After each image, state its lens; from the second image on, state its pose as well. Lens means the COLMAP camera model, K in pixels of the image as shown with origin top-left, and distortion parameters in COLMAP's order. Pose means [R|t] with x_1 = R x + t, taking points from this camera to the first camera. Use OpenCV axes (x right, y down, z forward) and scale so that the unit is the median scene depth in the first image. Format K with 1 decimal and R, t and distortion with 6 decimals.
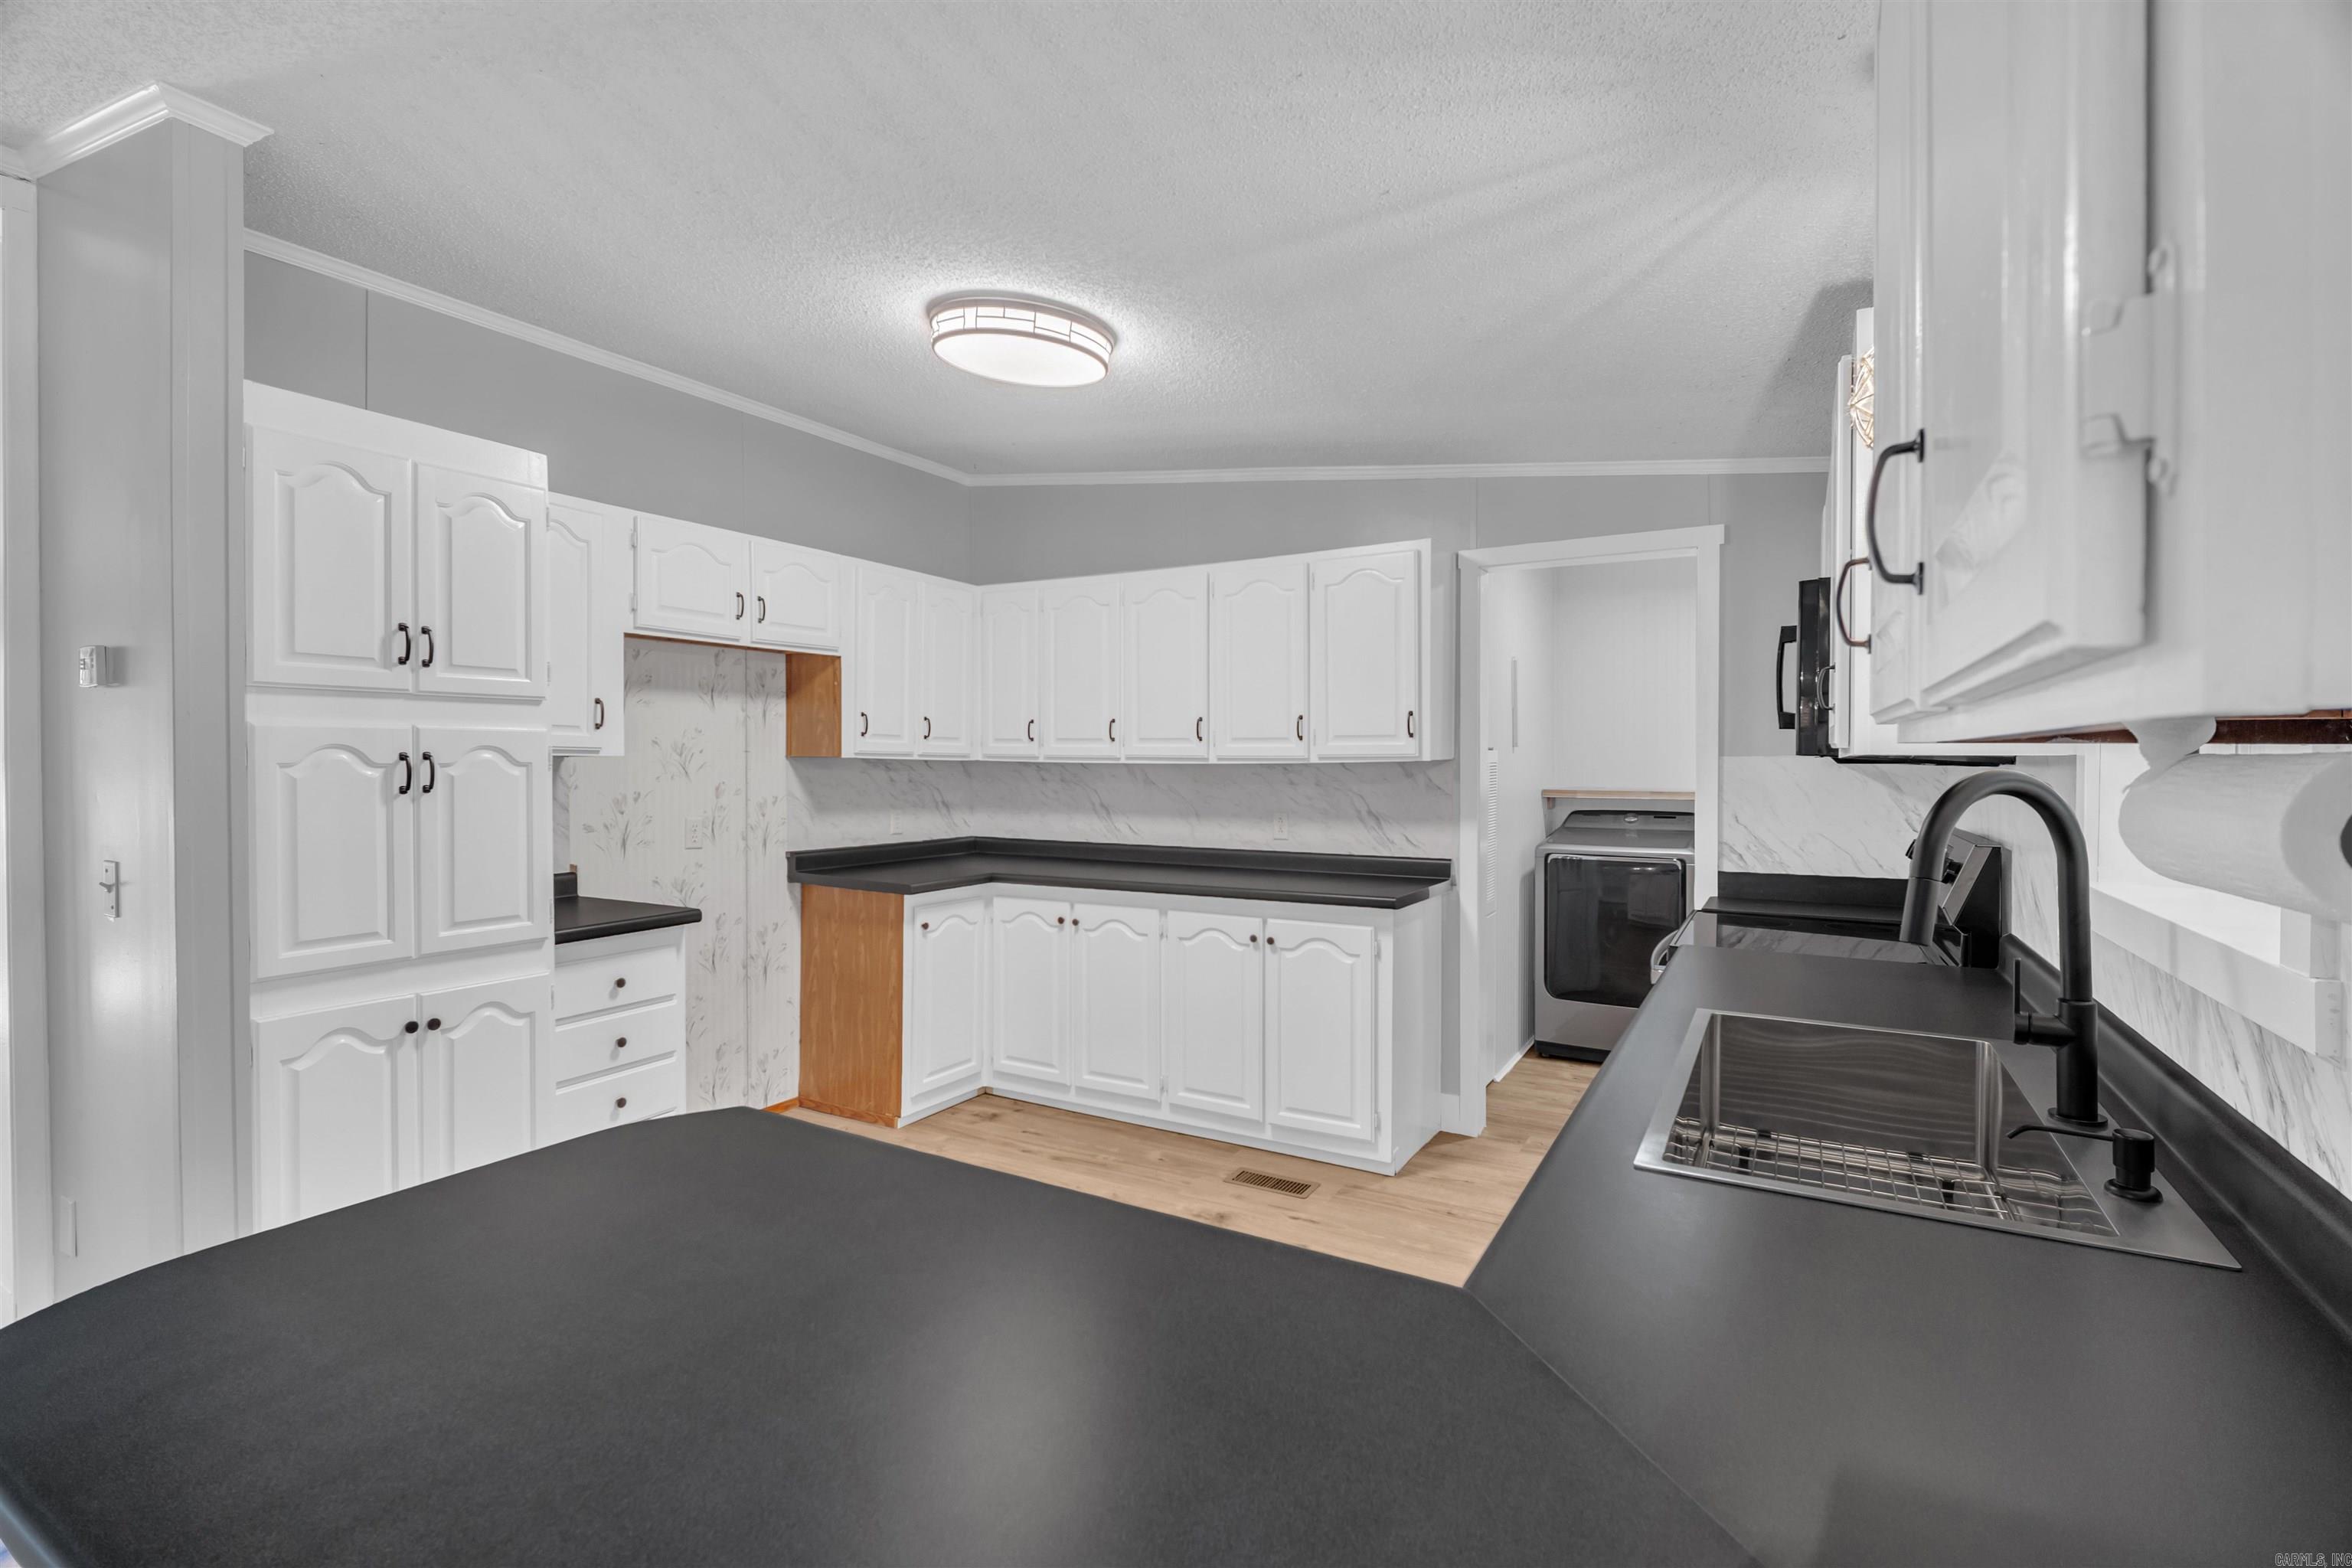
lens RADIAL K [[1061.1, 0, 1160.1], [0, 1061.1, 758.4], [0, 0, 1]] dist [-0.000368, -0.004268]
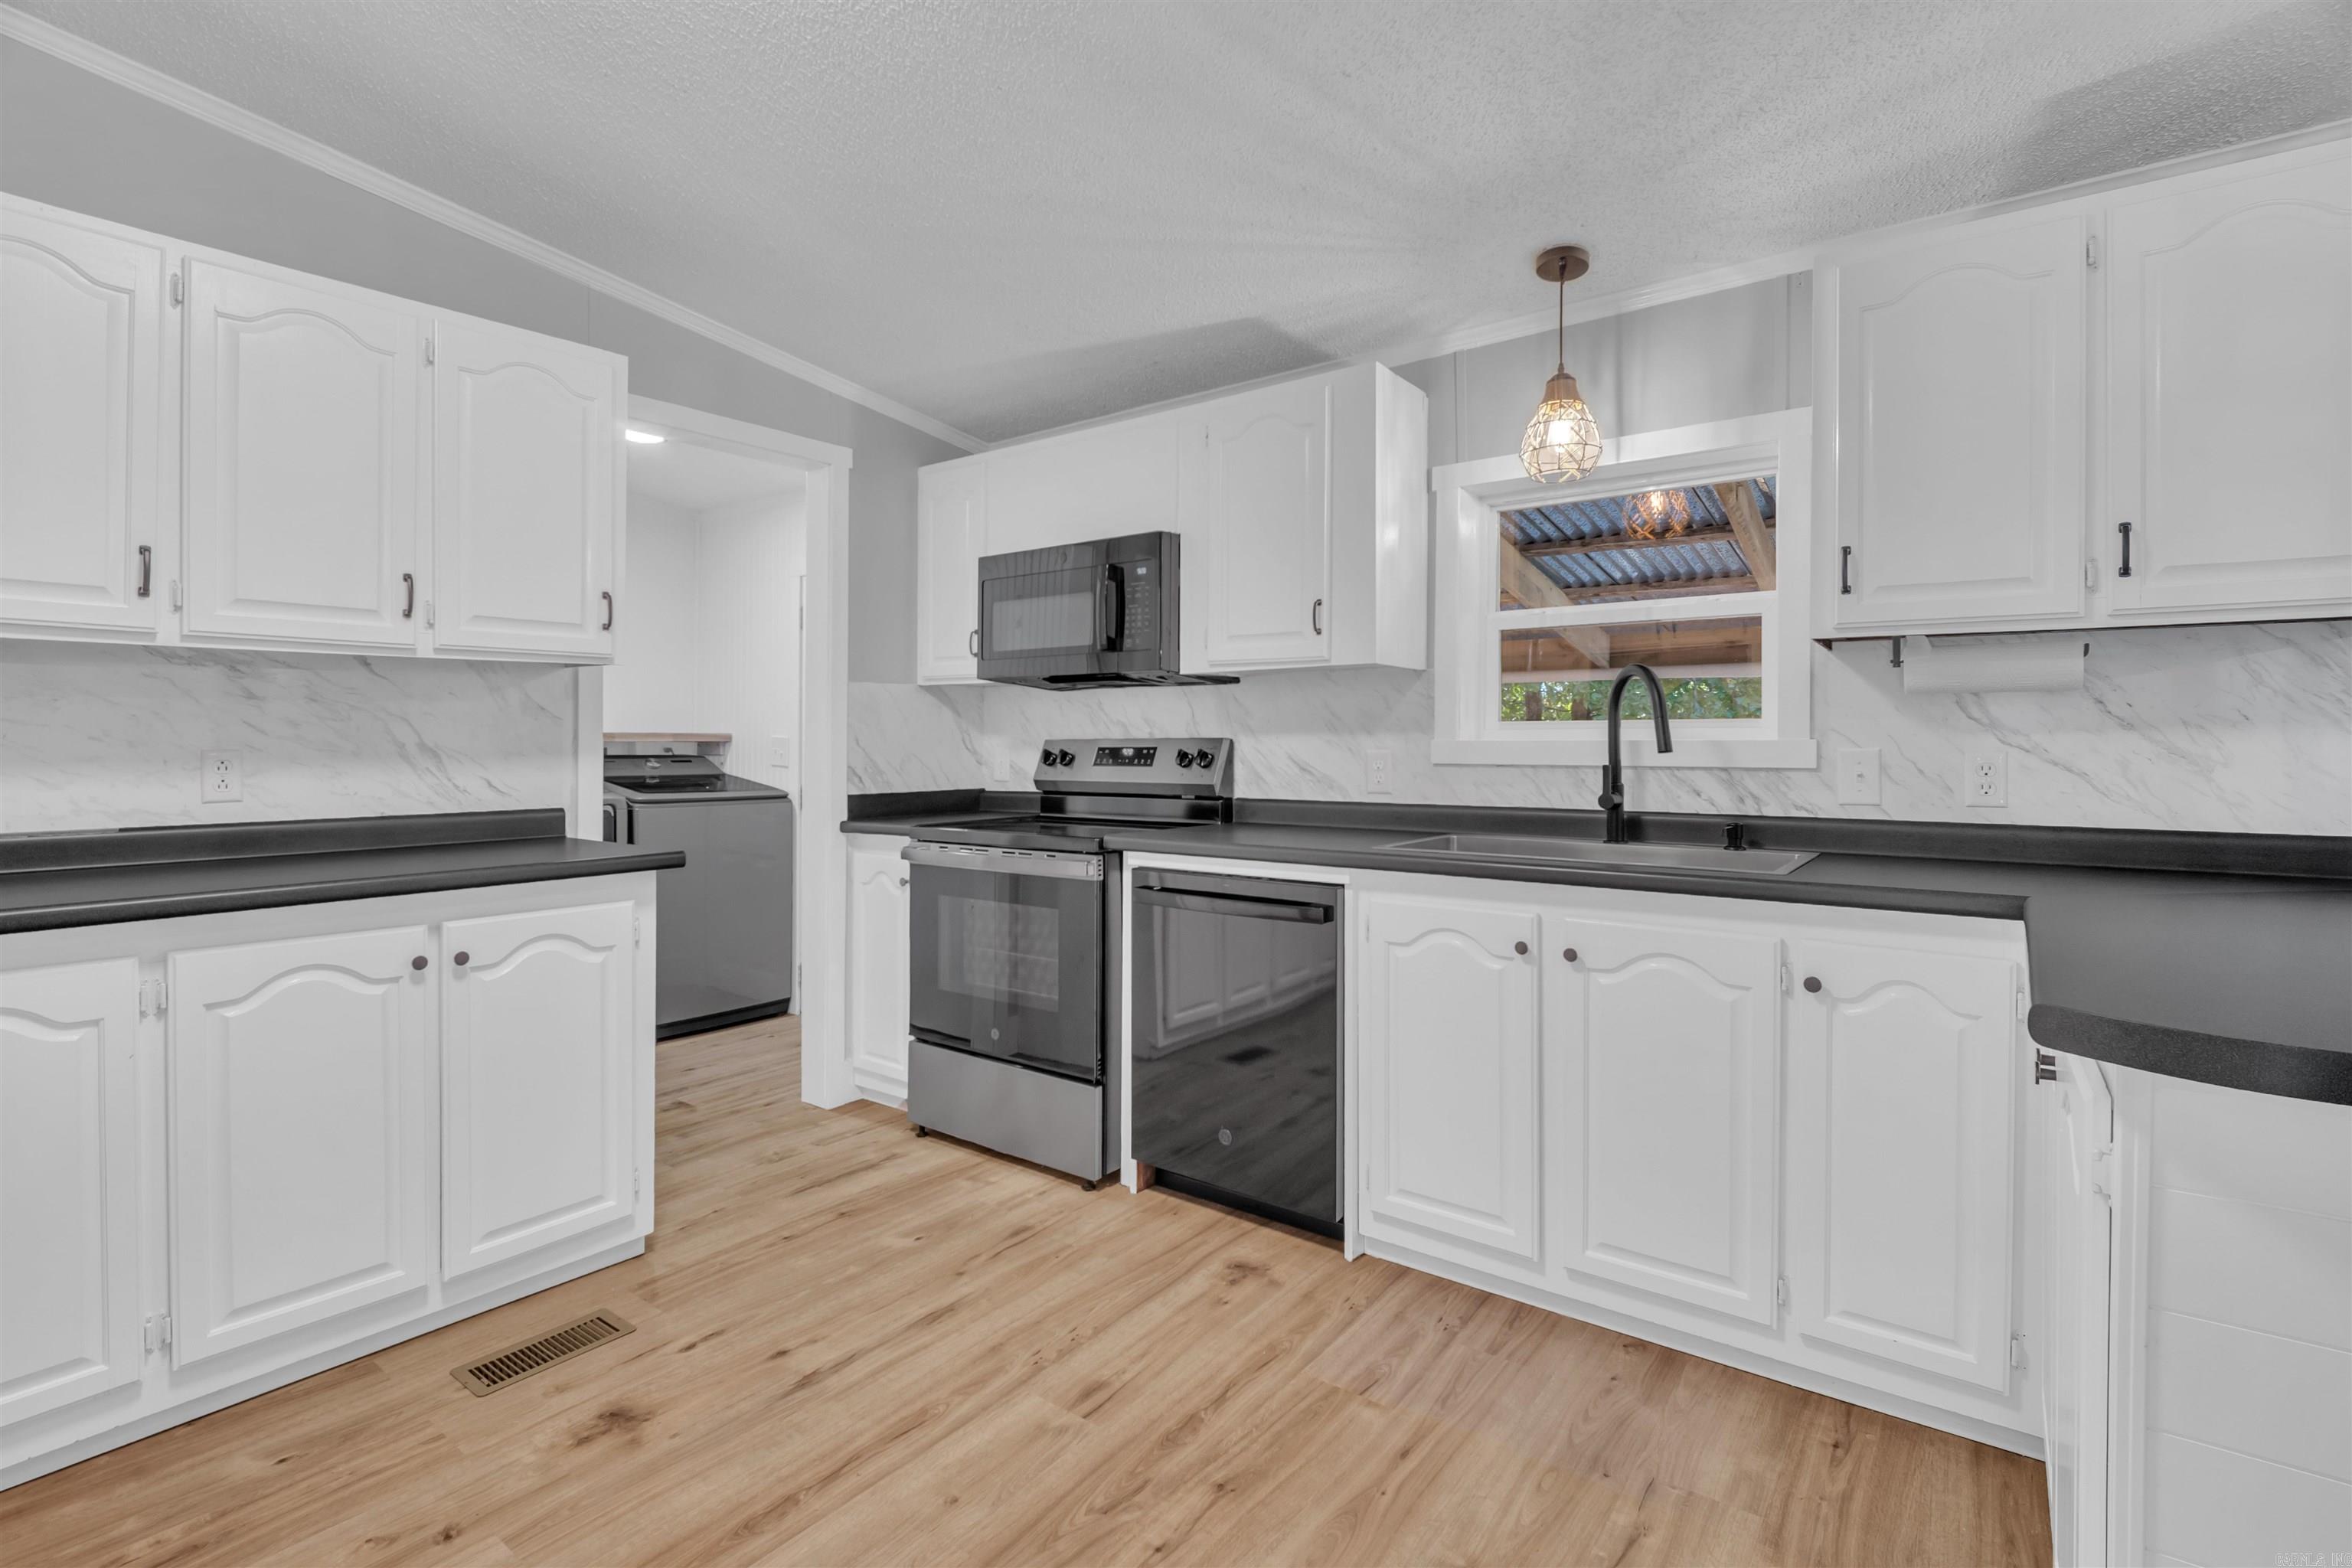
lens RADIAL K [[1093.9, 0, 1171.2], [0, 1093.9, 724.4], [0, 0, 1]] dist [-0.000470, -0.006016]
pose [[0.113653, 0.017988, 0.993358, -0.415412], [-0.003098, 0.999838, -0.017751, 0.050721], [-0.993516, -0.001060, 0.113691, 0.513501]]
